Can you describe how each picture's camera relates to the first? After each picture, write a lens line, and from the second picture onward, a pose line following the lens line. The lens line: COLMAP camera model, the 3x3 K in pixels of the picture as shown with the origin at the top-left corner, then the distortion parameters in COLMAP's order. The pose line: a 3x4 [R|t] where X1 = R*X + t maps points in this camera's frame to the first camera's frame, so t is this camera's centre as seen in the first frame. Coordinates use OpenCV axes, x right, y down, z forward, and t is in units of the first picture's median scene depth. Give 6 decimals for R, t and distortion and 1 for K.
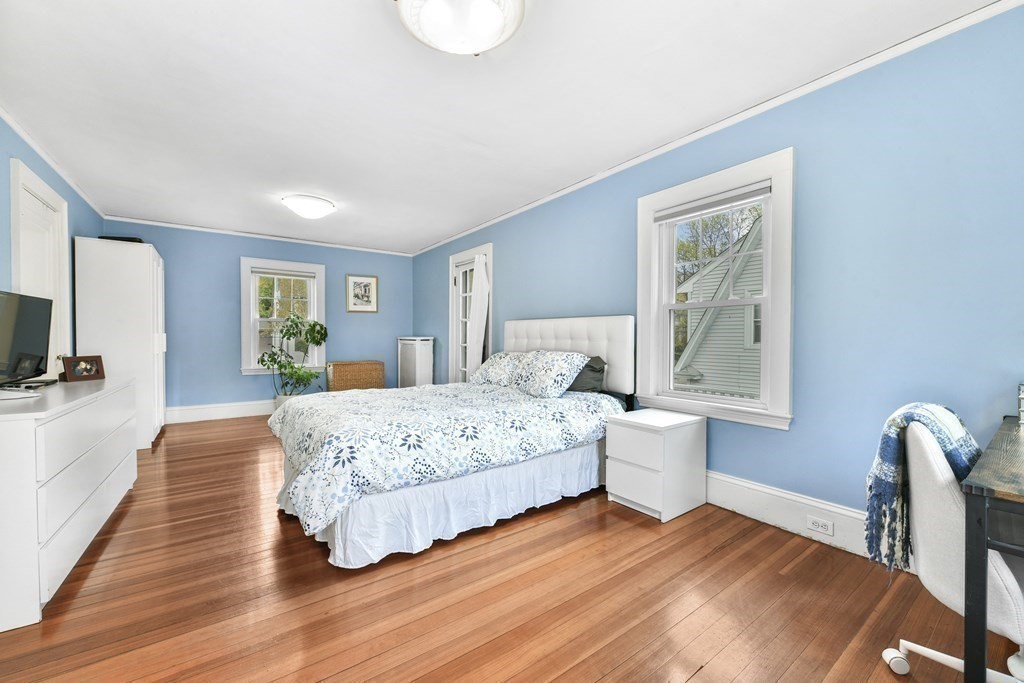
lens RADIAL K [[402.2, 0, 504.8], [0, 402.2, 344.2], [0, 0, 1]] dist [0.002096, 0.000896]
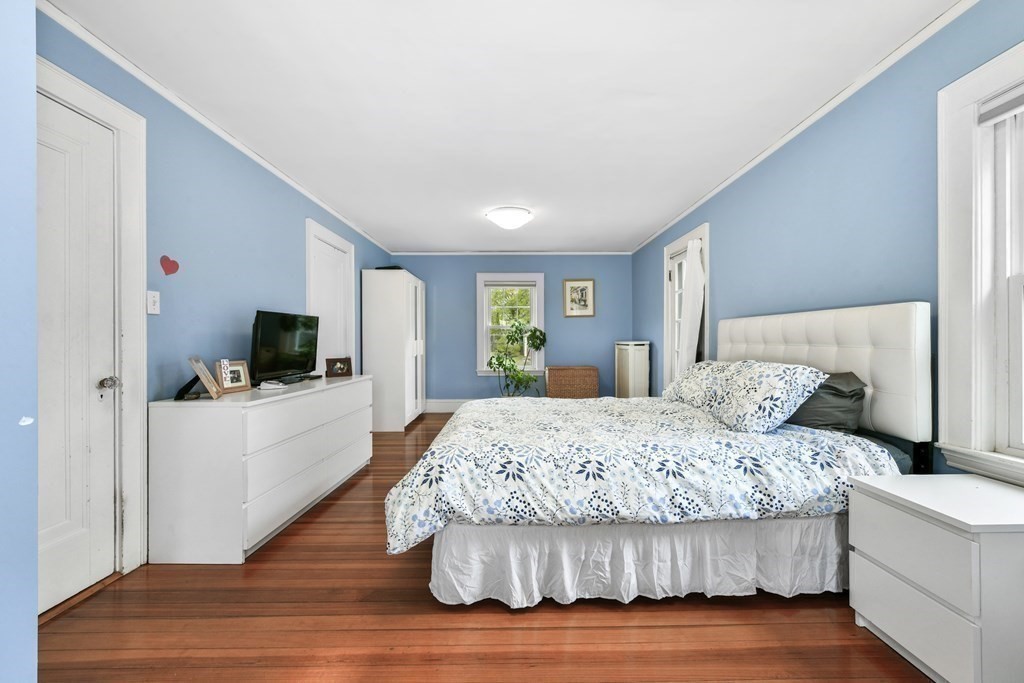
lens RADIAL K [[402.2, 0, 517.2], [0, 402.2, 342.2], [0, 0, 1]] dist [0.002096, 0.000896]
pose [[0.825507, -0.005502, -0.564366, 0.167113], [-0.003023, 0.999895, -0.014170, -0.005300], [0.564384, 0.013404, 0.825403, 0.218936]]
